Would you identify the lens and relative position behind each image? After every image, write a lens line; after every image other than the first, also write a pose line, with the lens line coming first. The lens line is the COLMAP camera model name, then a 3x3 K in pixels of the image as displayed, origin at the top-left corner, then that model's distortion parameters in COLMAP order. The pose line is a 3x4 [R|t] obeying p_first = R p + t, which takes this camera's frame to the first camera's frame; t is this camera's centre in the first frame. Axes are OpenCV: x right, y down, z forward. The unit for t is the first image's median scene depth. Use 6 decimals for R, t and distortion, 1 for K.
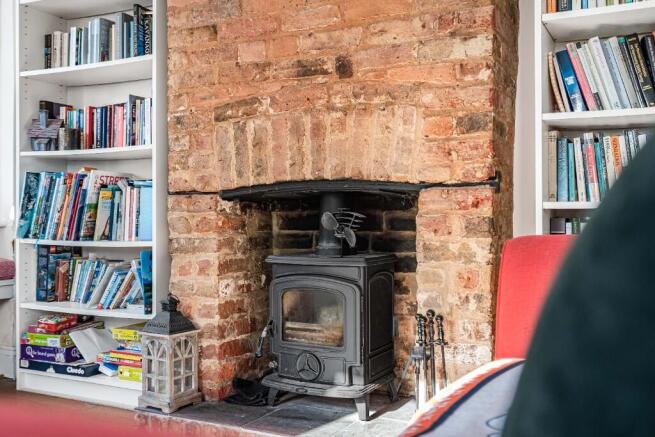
lens RADIAL K [[655.7, 0, 329.9], [0, 655.7, 219.0], [0, 0, 1]] dist [-0.017577, 0.000000]
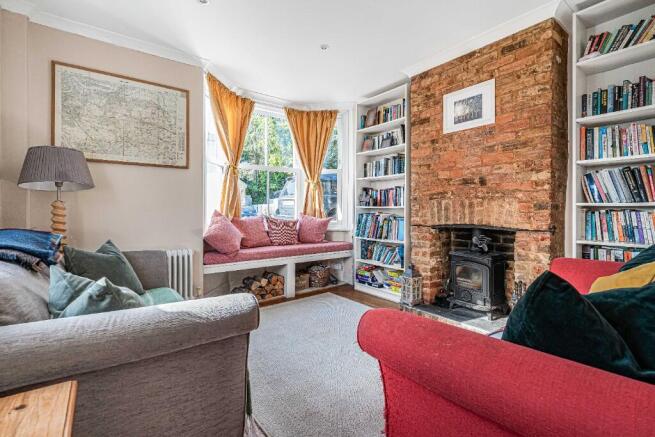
lens RADIAL K [[299.4, 0, 329.7], [0, 299.4, 212.3], [0, 0, 1]] dist [-0.009740, 0.000834]
pose [[0.895484, 0.007763, -0.445026, 0.005813], [-0.007755, 0.999968, 0.001839, -0.100818], [0.445026, 0.001804, 0.895516, -0.290663]]
